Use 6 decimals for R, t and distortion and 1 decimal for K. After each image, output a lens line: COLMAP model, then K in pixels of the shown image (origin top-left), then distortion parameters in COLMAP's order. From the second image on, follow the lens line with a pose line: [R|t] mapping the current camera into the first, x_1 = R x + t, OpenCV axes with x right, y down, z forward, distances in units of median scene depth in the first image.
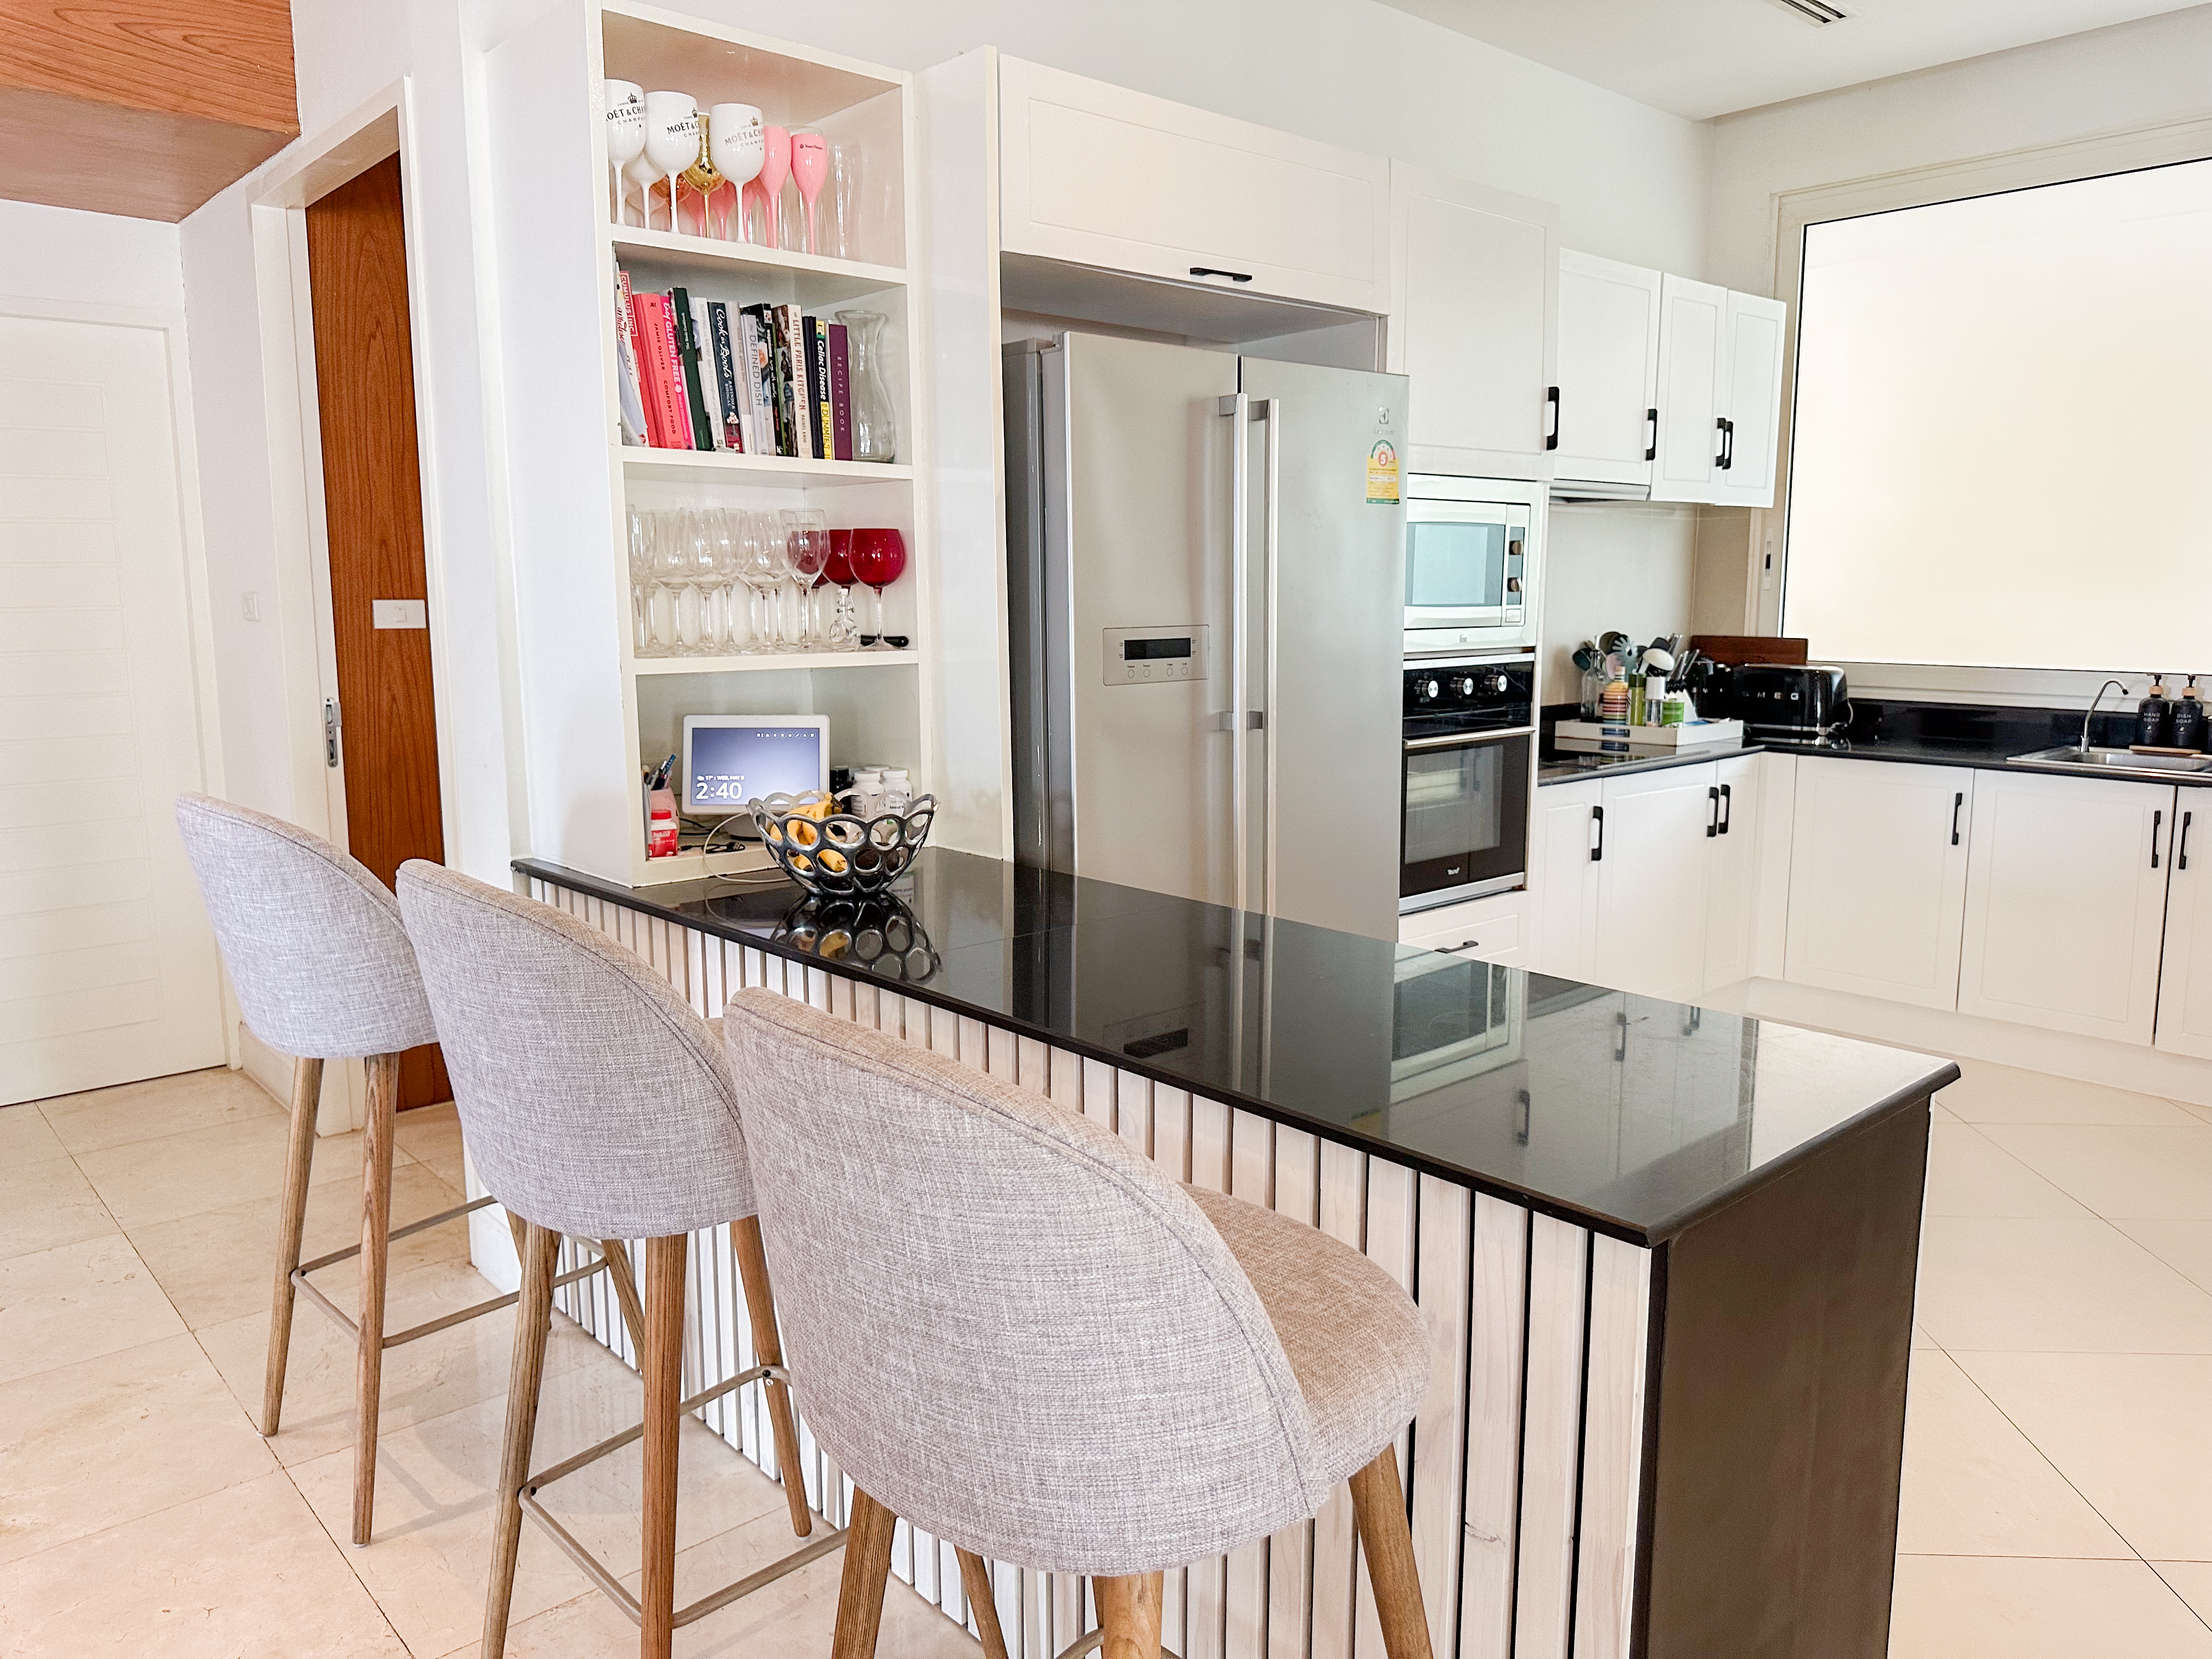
lens RADIAL K [[1551.2, 0, 1091.4], [0, 1551.2, 831.6], [0, 0, 1]] dist [0.094006, -0.141837]
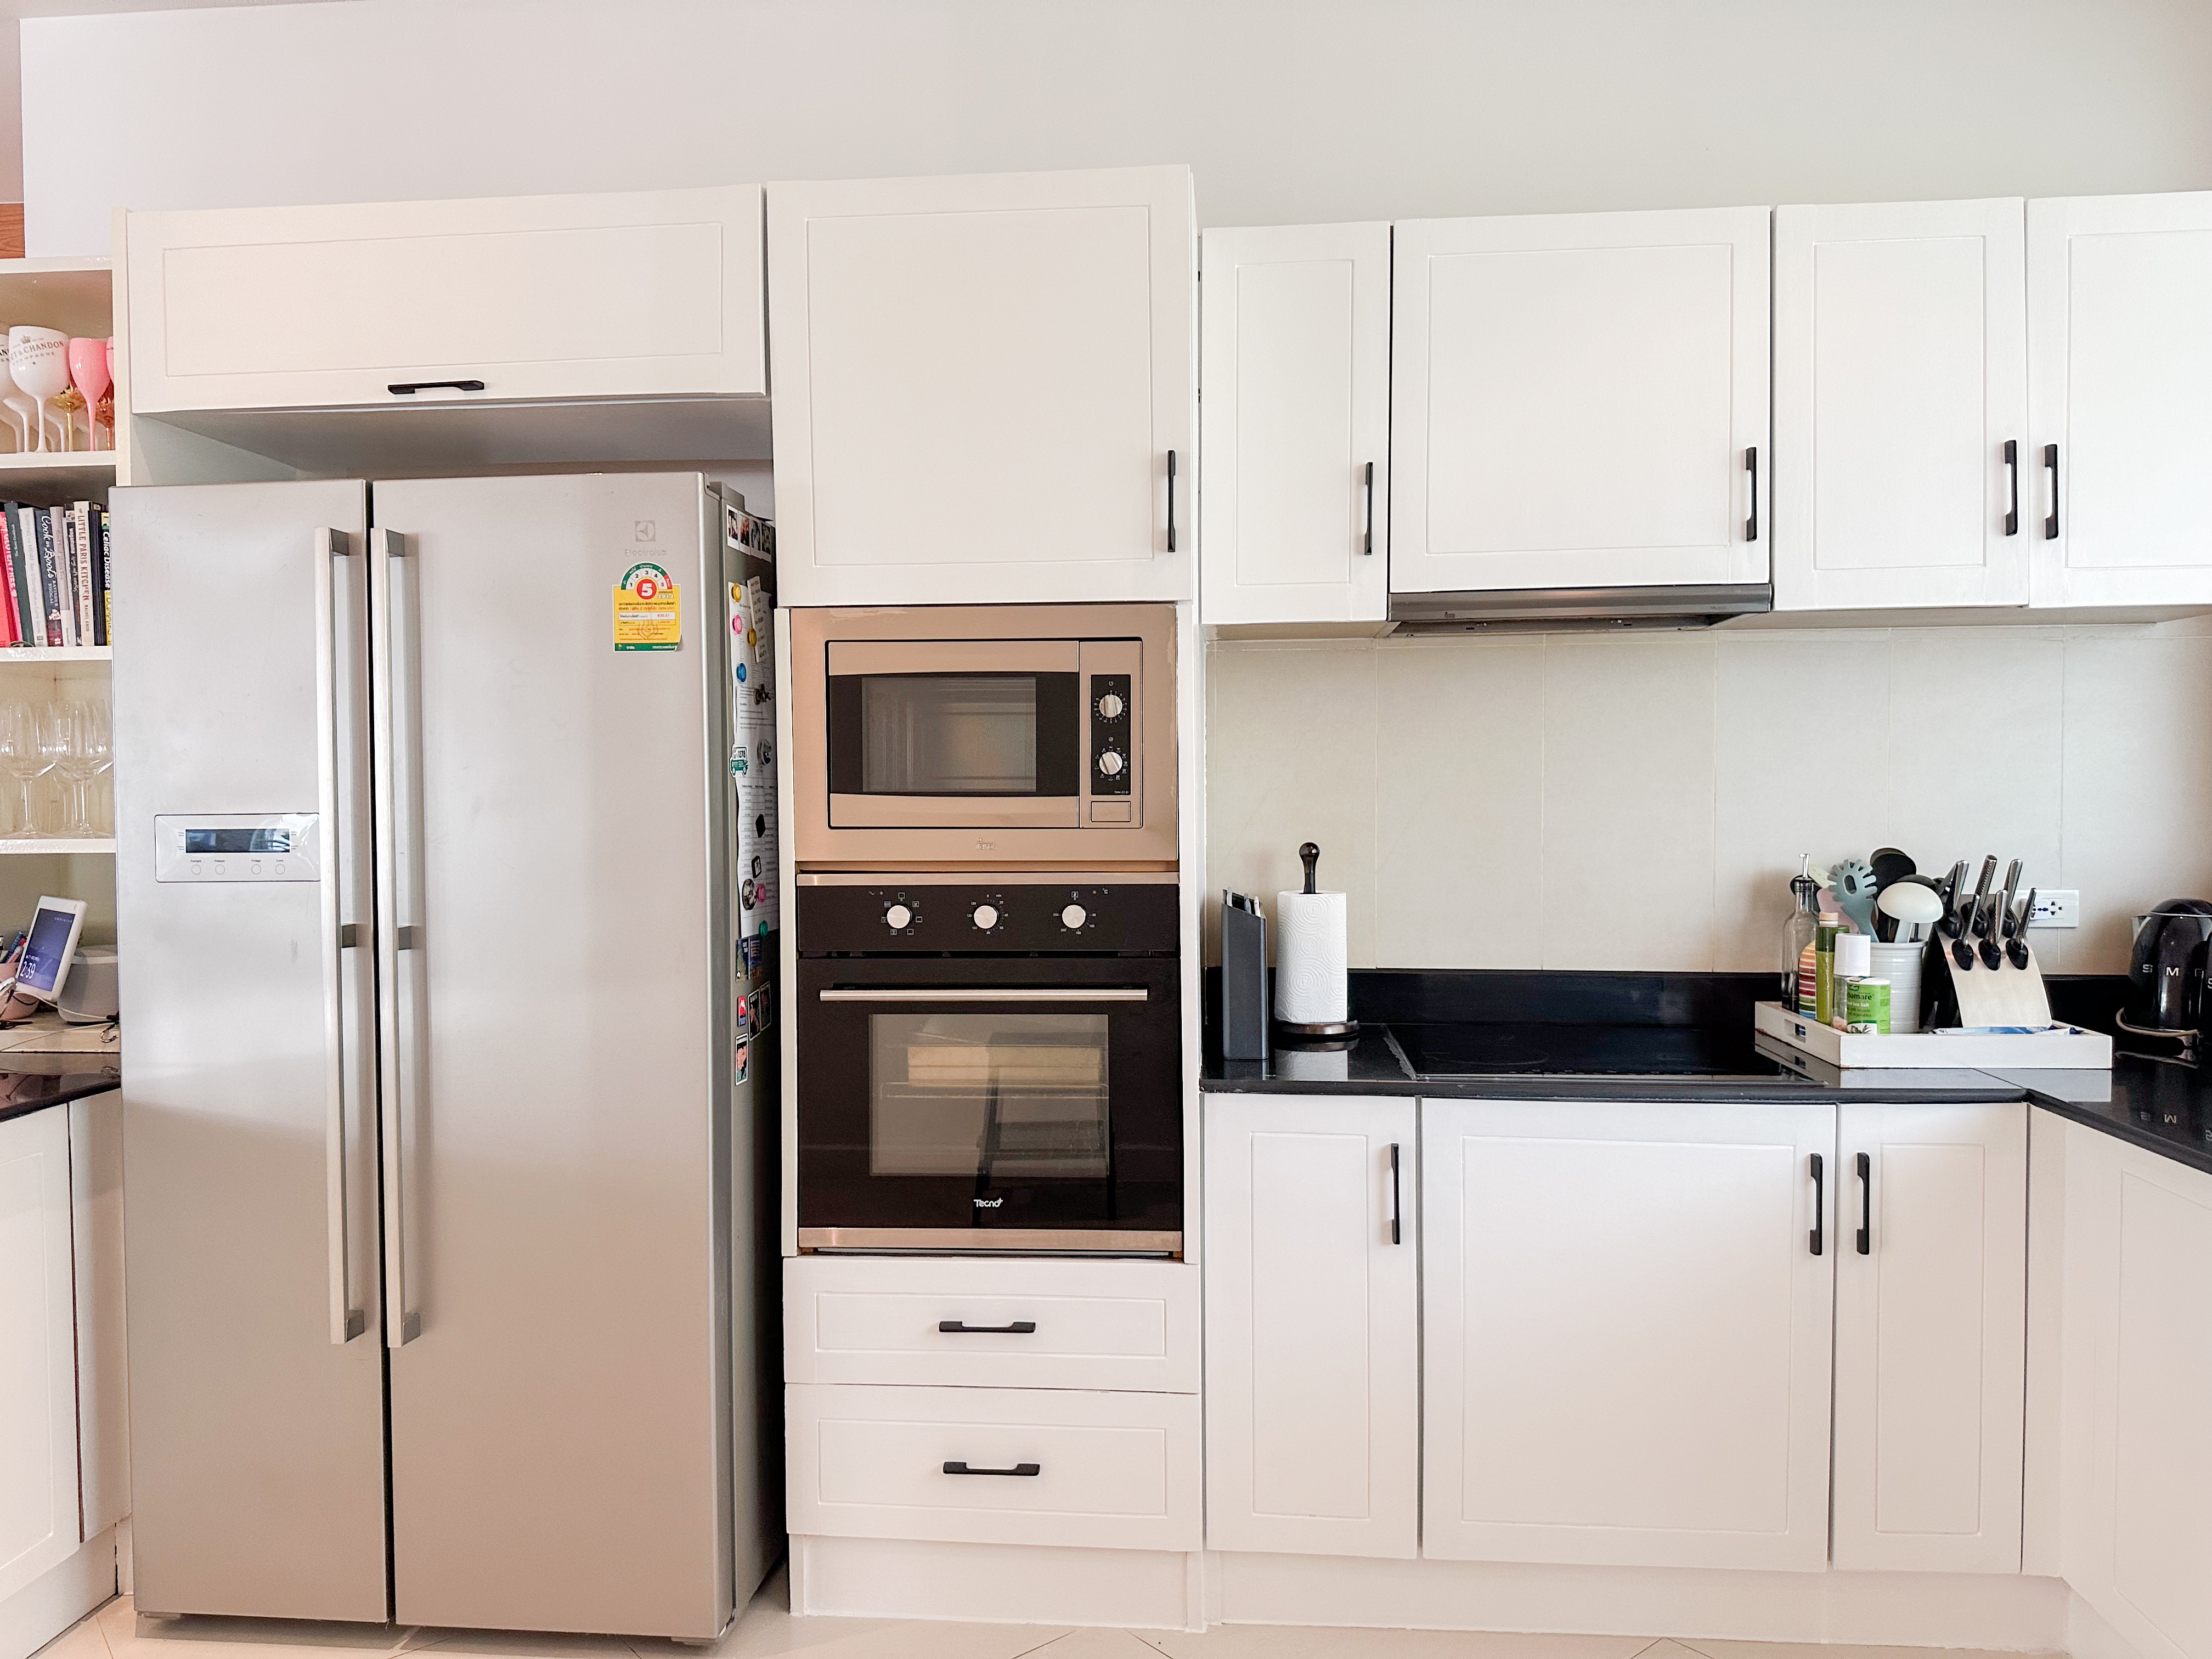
lens RADIAL K [[1521.7, 0, 1121.4], [0, 1521.7, 833.9], [0, 0, 1]] dist [0.077171, -0.120658]
pose [[0.693091, 0.017256, -0.720644, 0.900815], [-0.107828, 0.990947, -0.079977, -0.101376], [0.712740, 0.133137, 0.688677, 0.733133]]
